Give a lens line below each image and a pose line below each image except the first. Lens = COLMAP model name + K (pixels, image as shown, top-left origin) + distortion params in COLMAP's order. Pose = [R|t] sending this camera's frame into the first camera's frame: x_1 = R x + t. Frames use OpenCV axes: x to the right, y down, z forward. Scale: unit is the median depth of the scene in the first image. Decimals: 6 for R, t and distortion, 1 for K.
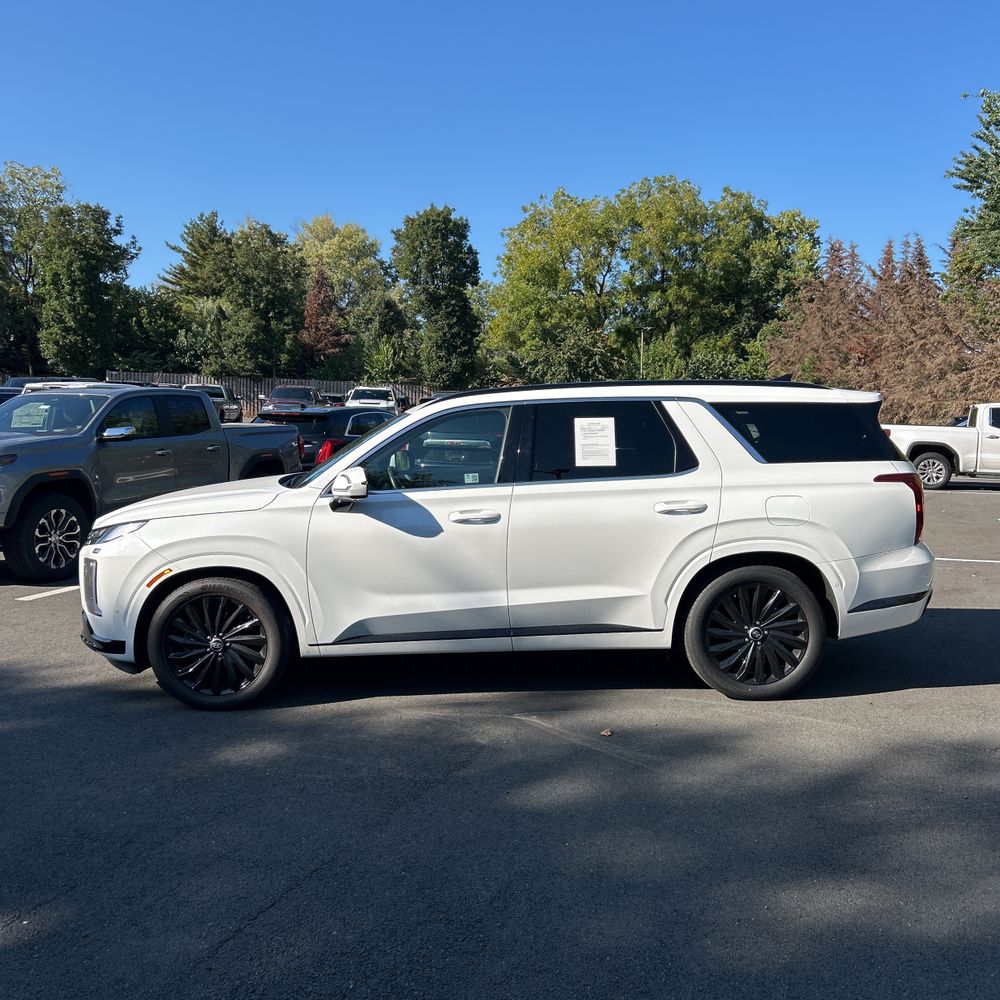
lens RADIAL K [[1003.6, 0, 486.0], [0, 1003.6, 492.1], [0, 0, 1]] dist [0.042489, 0.000000]
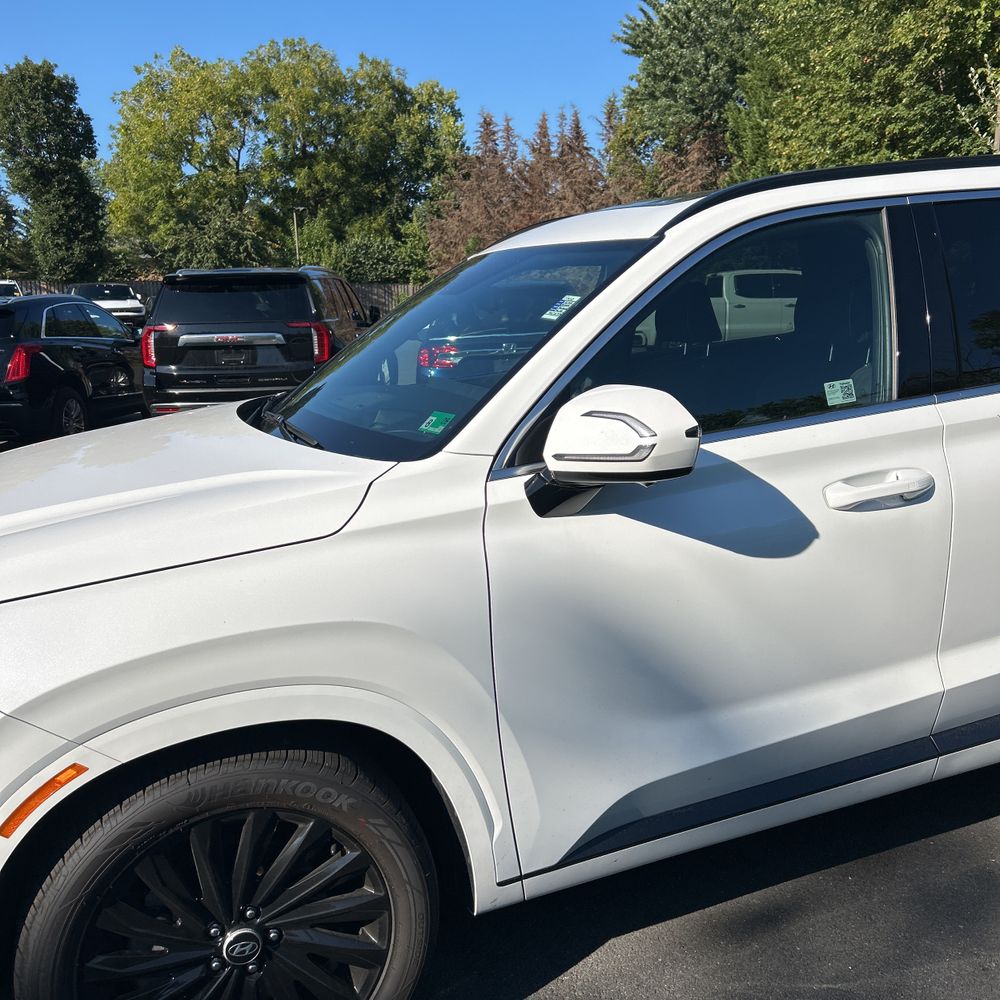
lens RADIAL K [[1019.1, 0, 491.7], [0, 1019.1, 503.9], [0, 0, 1]] dist [0.016982, 0.000000]
pose [[0.934819, -0.109270, 0.337896, -0.289873], [0.069841, 0.989472, 0.126757, -0.031436], [-0.348190, -0.094896, 0.932609, 0.673053]]
